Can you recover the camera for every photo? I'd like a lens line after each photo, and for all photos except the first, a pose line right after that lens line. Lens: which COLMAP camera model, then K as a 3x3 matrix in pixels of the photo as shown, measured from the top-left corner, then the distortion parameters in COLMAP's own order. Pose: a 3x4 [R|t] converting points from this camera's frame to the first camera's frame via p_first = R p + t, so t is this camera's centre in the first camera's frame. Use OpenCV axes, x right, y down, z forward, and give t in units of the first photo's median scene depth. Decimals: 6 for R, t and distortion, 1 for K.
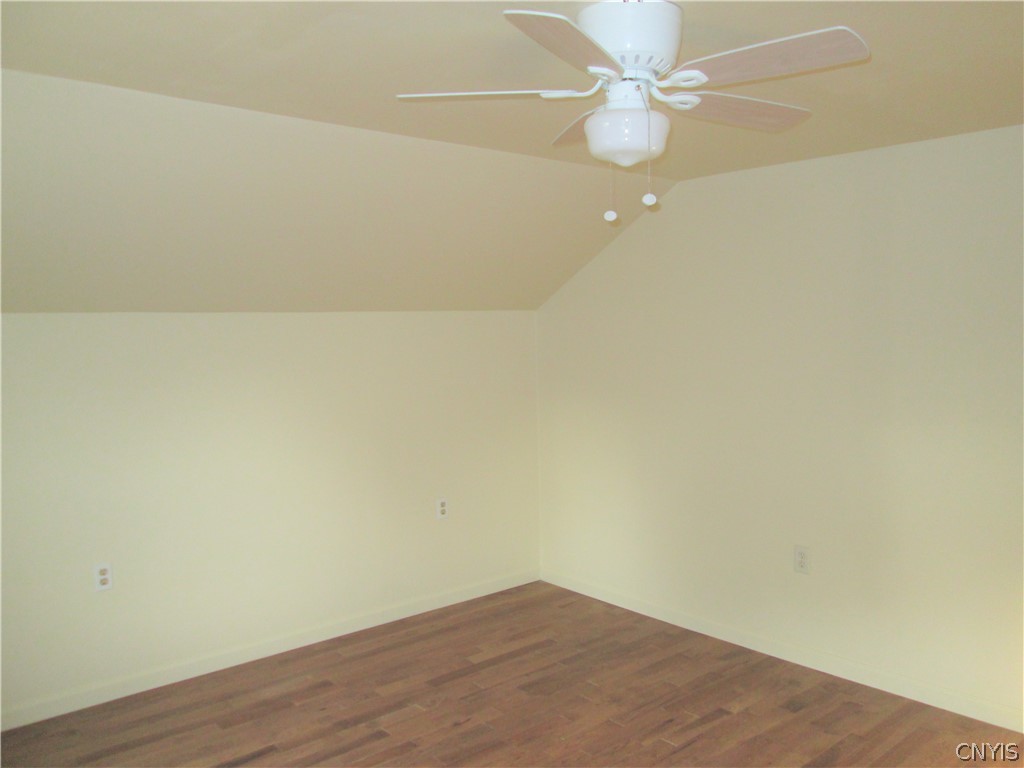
lens RADIAL K [[841.2, 0, 511.3], [0, 841.2, 384.2], [0, 0, 1]] dist [-0.059879, 0.030363]
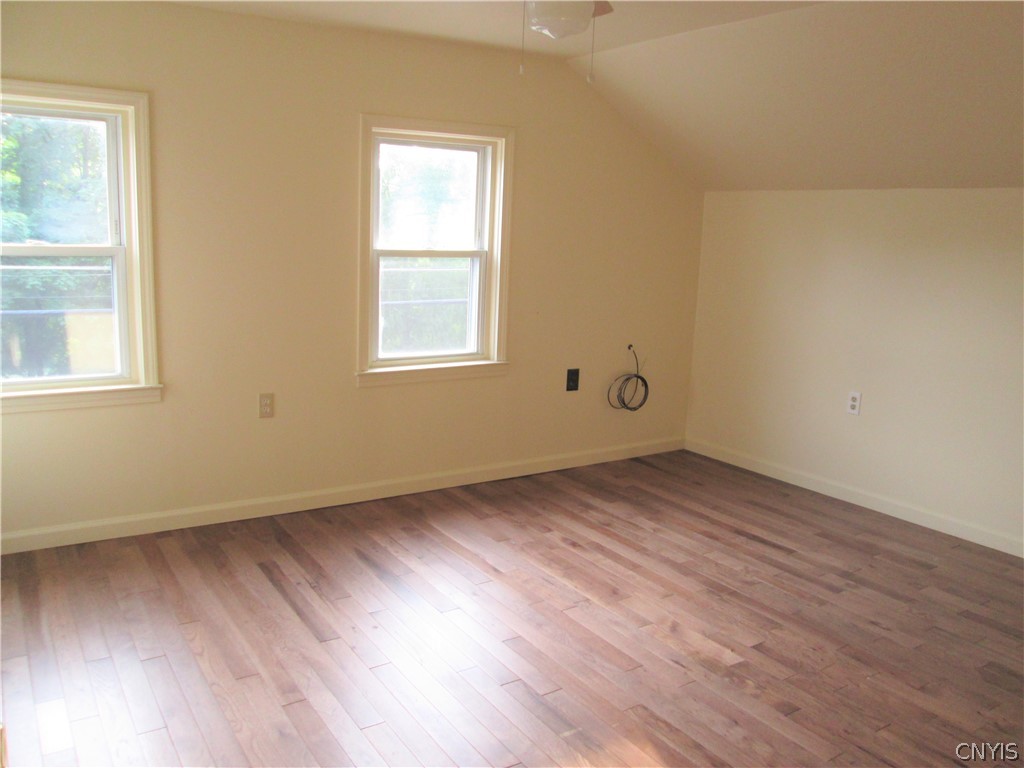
lens RADIAL K [[841.2, 0, 510.7], [0, 841.2, 384.0], [0, 0, 1]] dist [-0.059879, 0.030363]
pose [[-0.152149, 0.191846, -0.969560, 0.821093], [-0.087528, 0.974511, 0.206561, -0.011064], [0.984474, 0.116291, -0.131479, 0.664479]]
